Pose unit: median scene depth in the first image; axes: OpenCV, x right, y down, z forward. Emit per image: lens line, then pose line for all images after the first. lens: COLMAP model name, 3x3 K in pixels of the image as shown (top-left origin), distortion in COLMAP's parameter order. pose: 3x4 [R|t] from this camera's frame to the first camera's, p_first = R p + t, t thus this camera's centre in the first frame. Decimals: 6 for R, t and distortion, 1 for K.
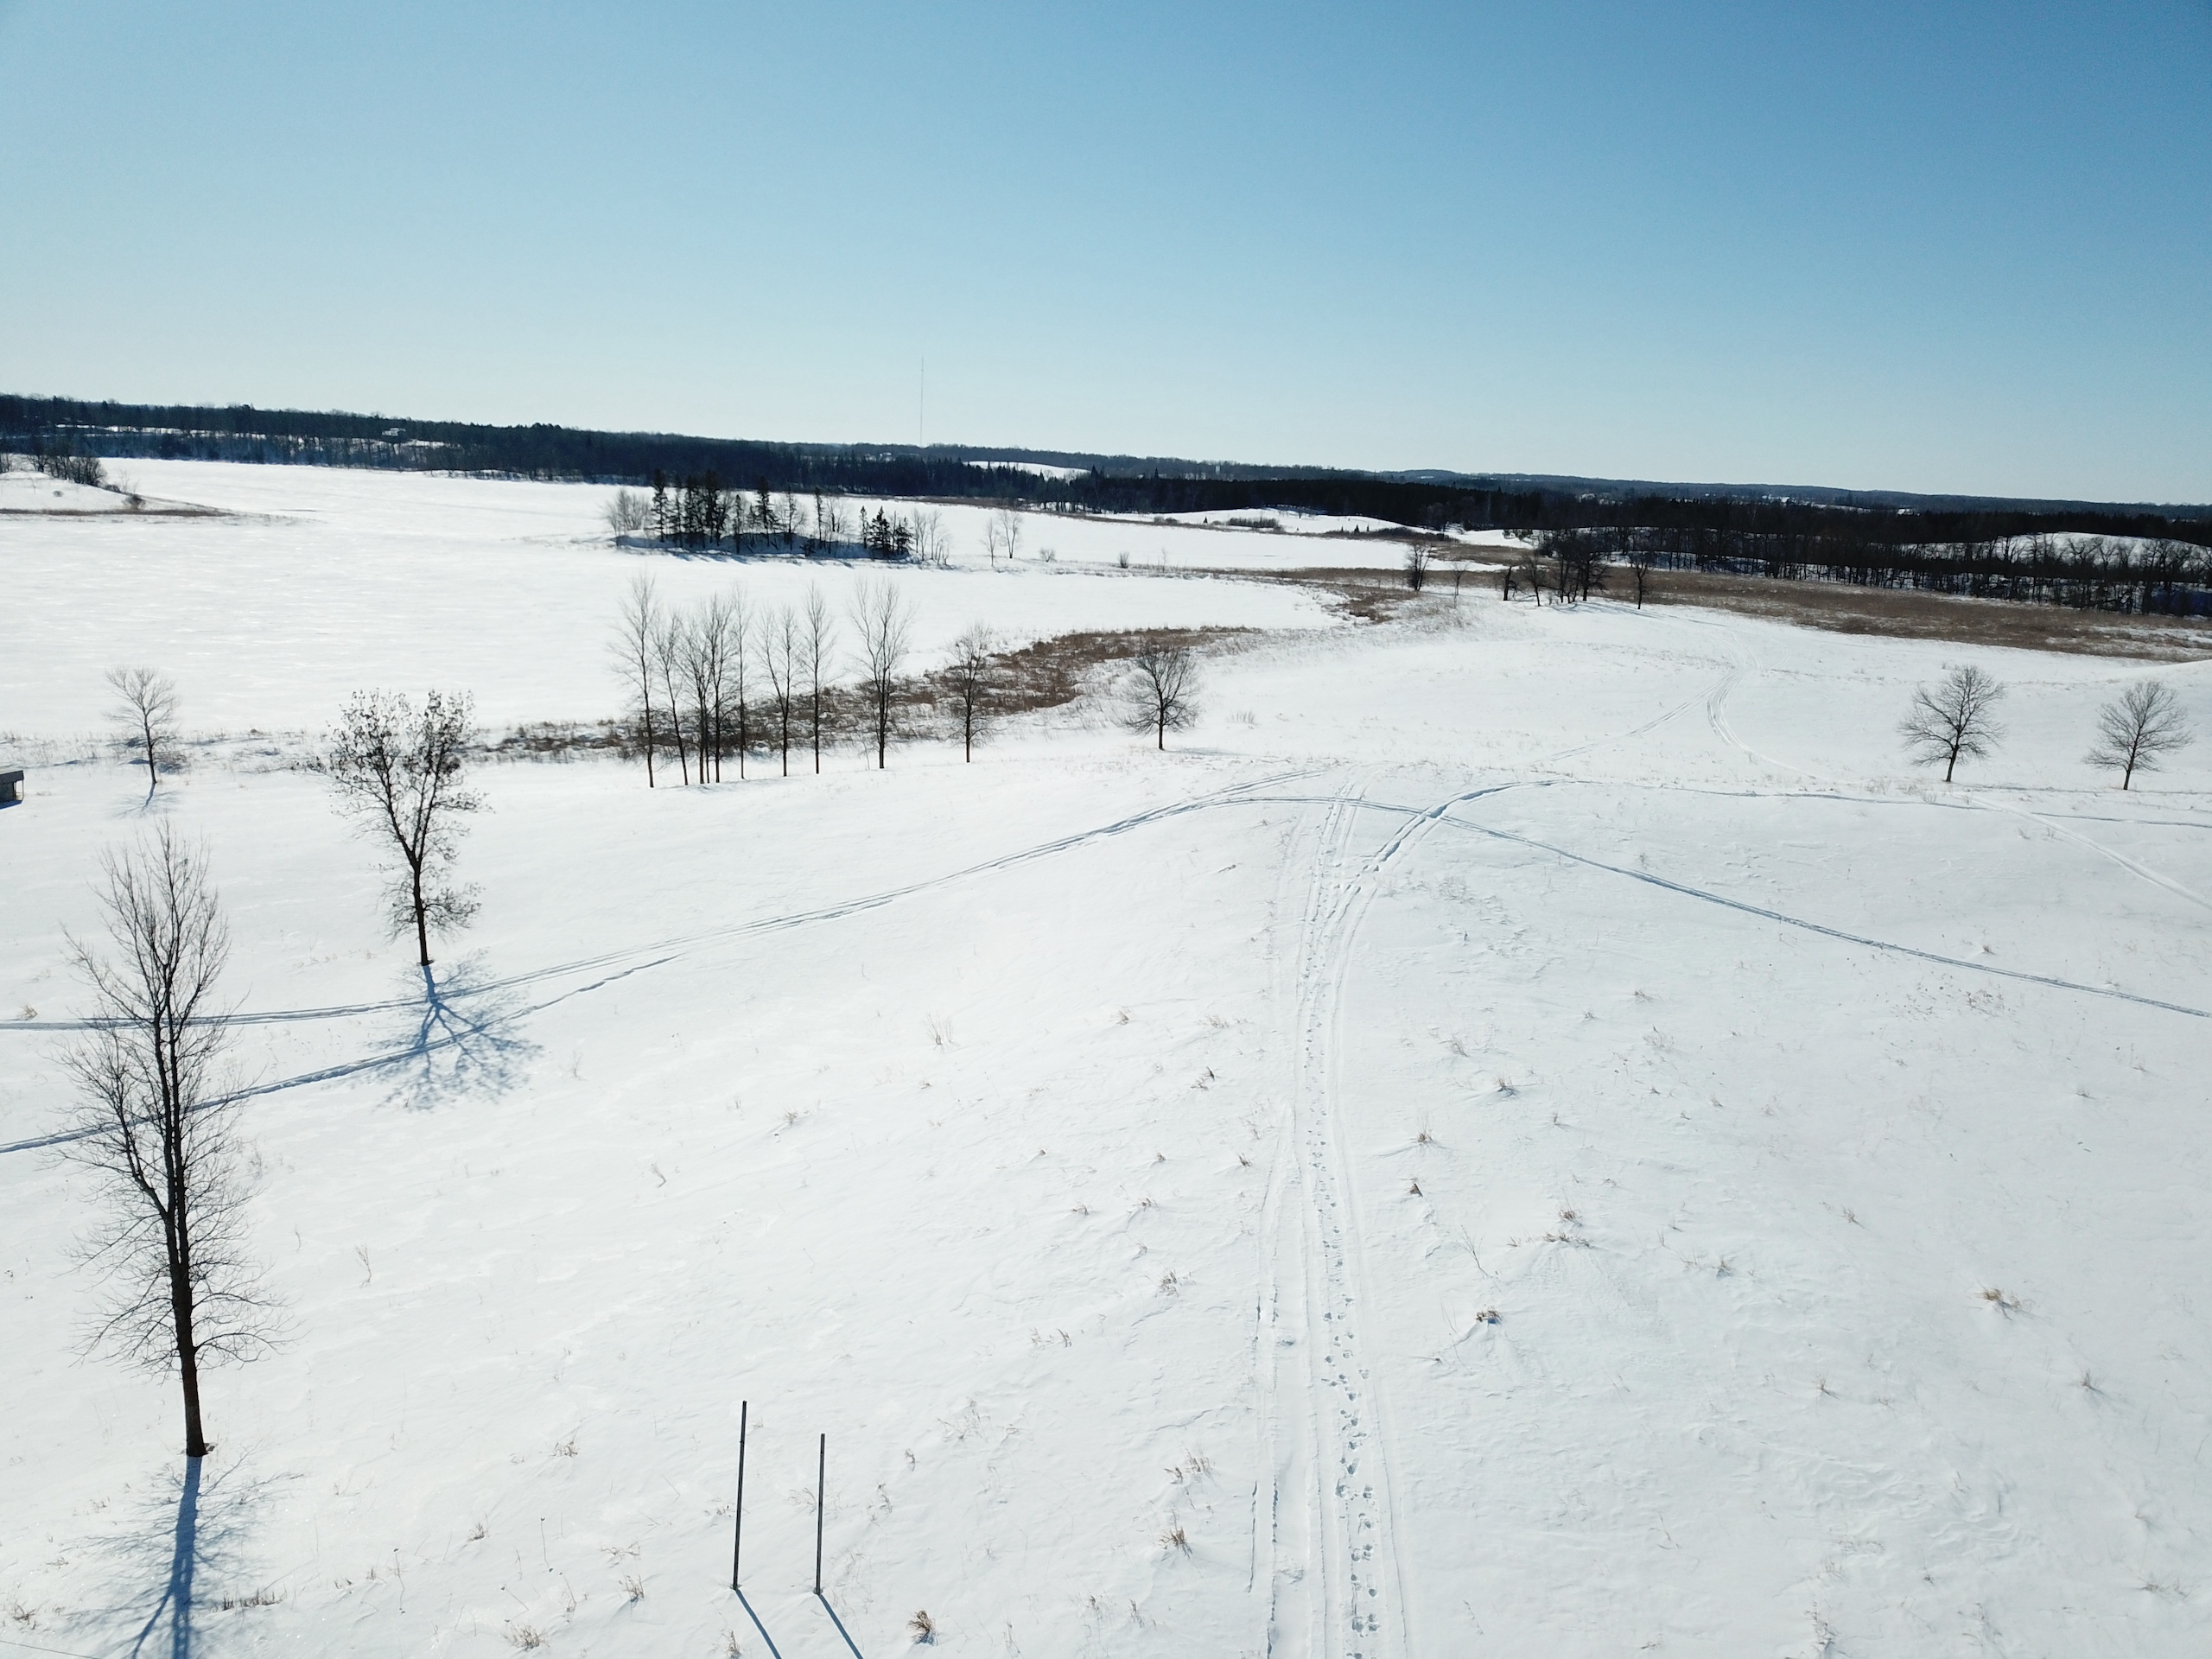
lens RADIAL K [[1666.6, 0, 1099.6], [0, 1666.6, 853.9], [0, 0, 1]] dist [0.016639, -0.010314]
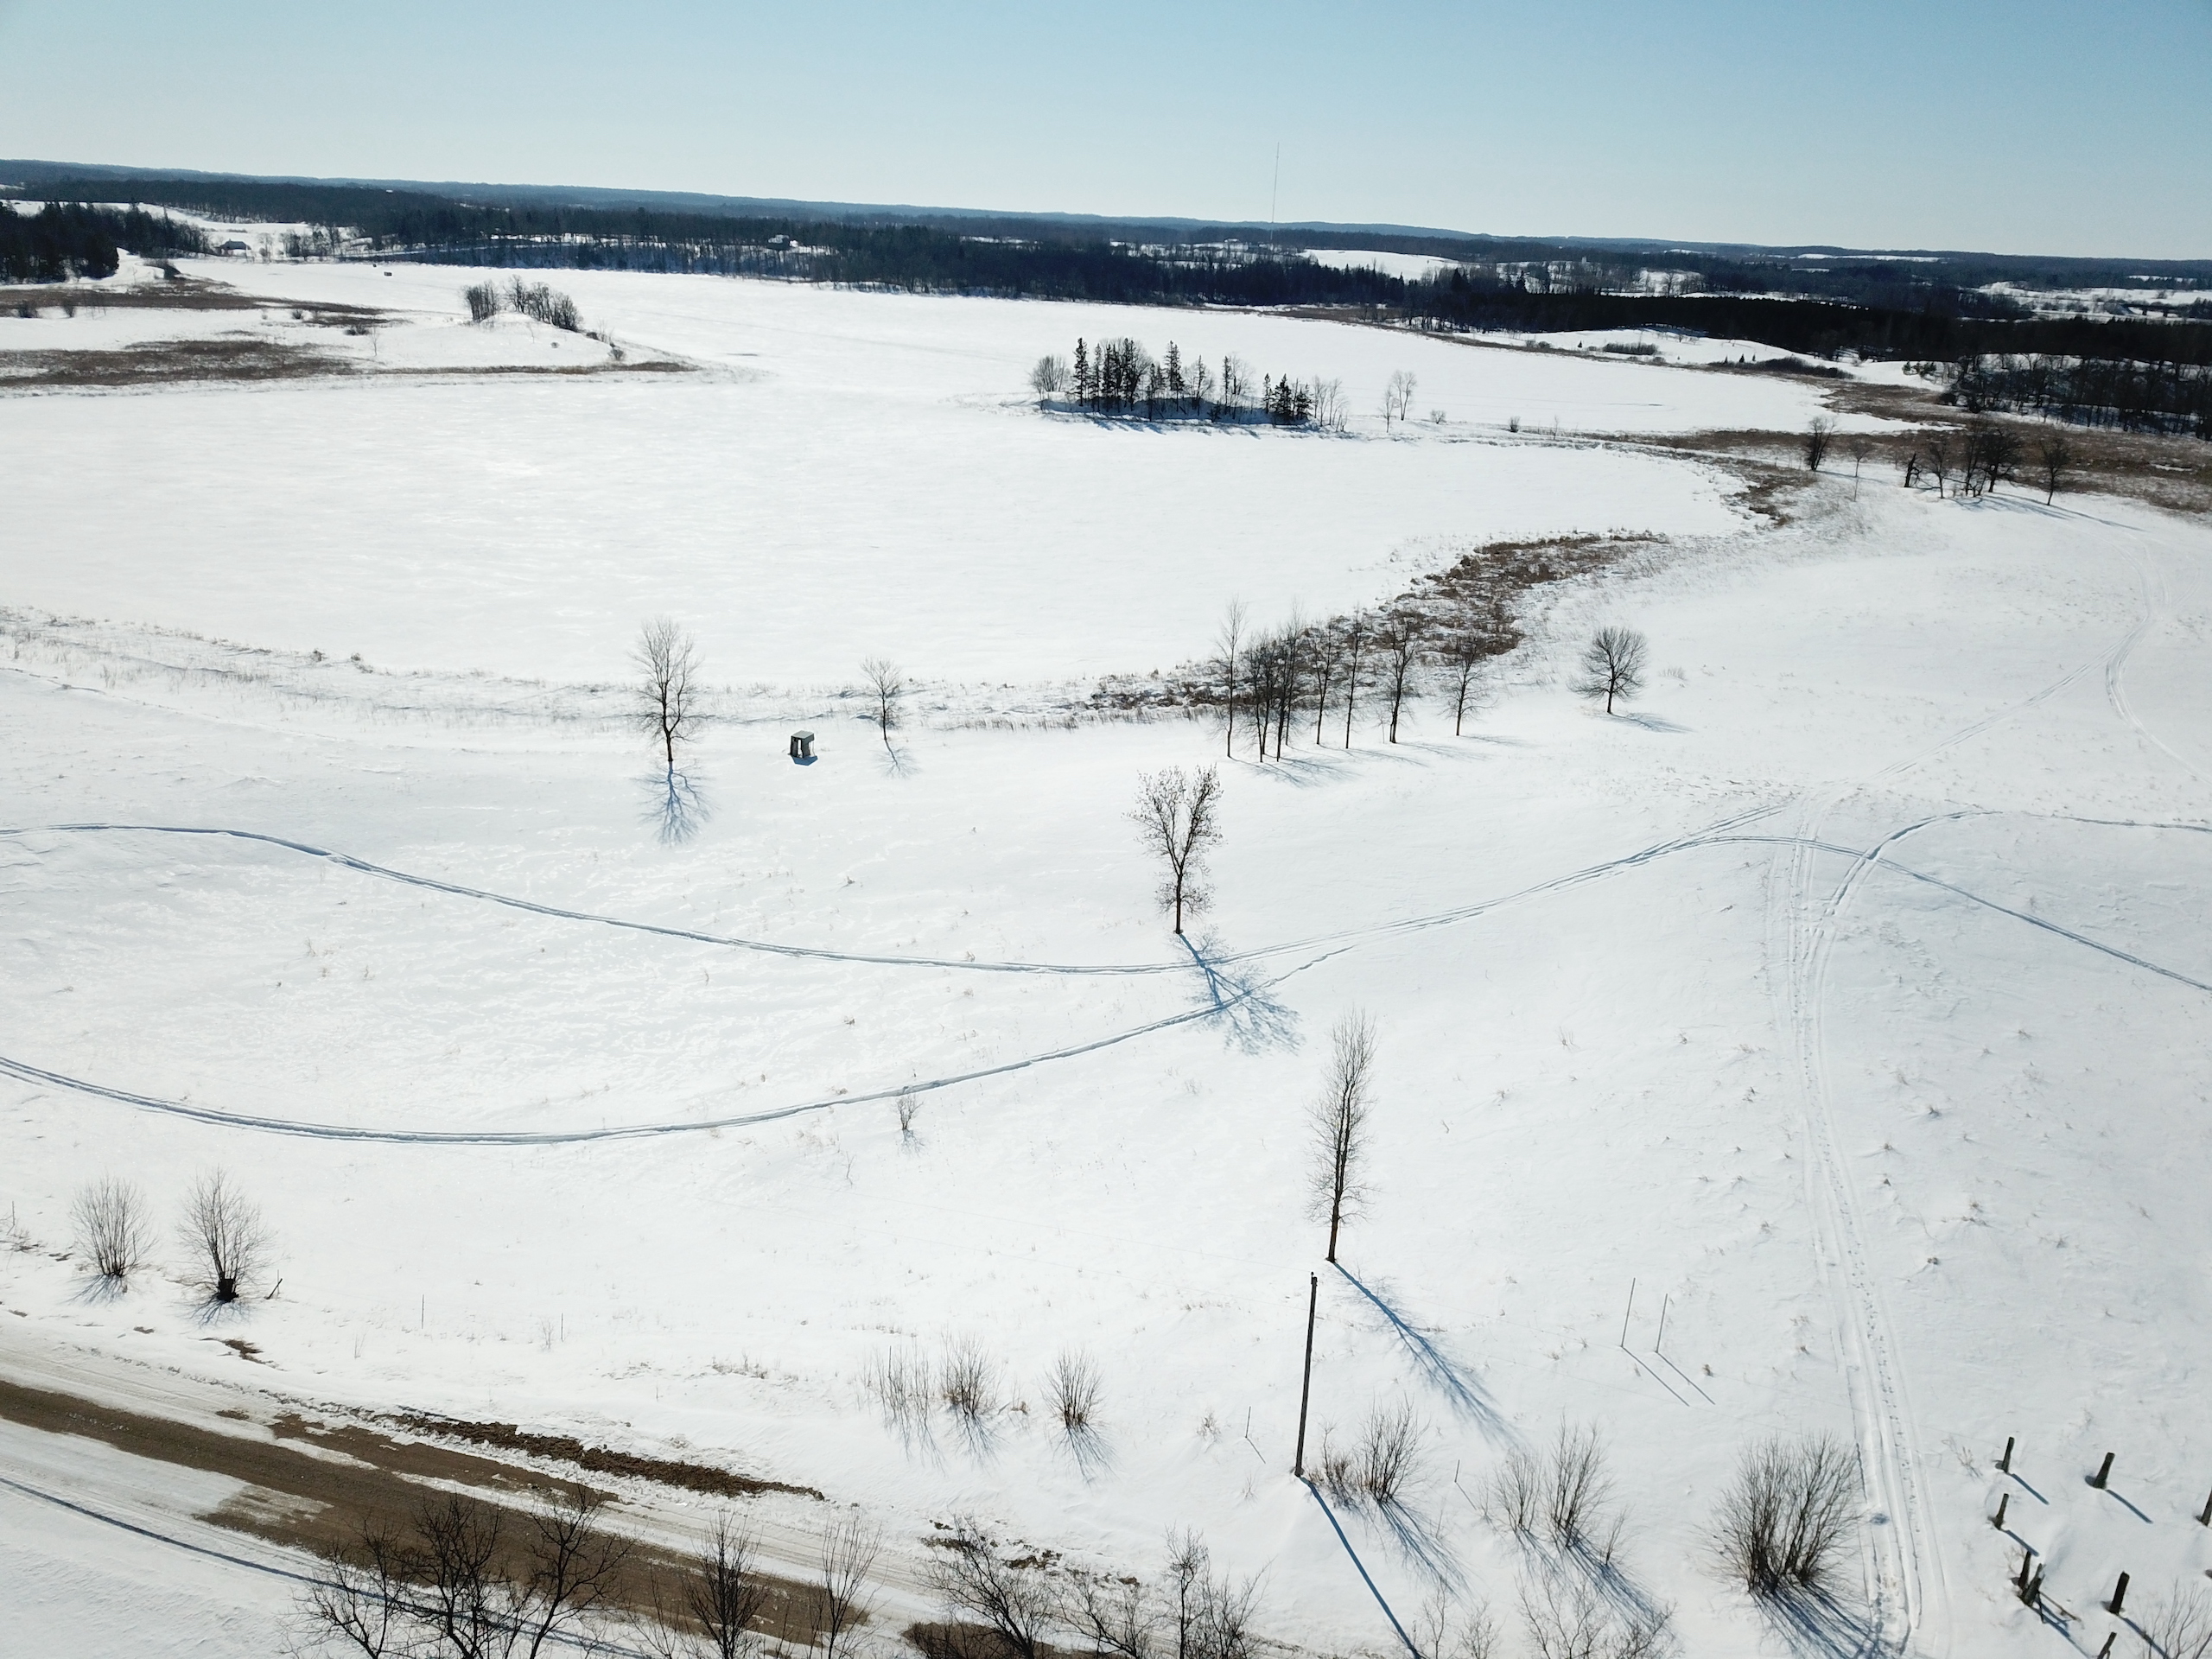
lens RADIAL K [[1681.7, 0, 1095.3], [0, 1681.7, 831.3], [0, 0, 1]] dist [0.022388, -0.020292]
pose [[0.981941, 0.058403, -0.179946, -0.076688], [-0.037441, 0.992336, 0.117760, -0.079696], [0.185445, -0.108896, 0.976602, -0.204666]]
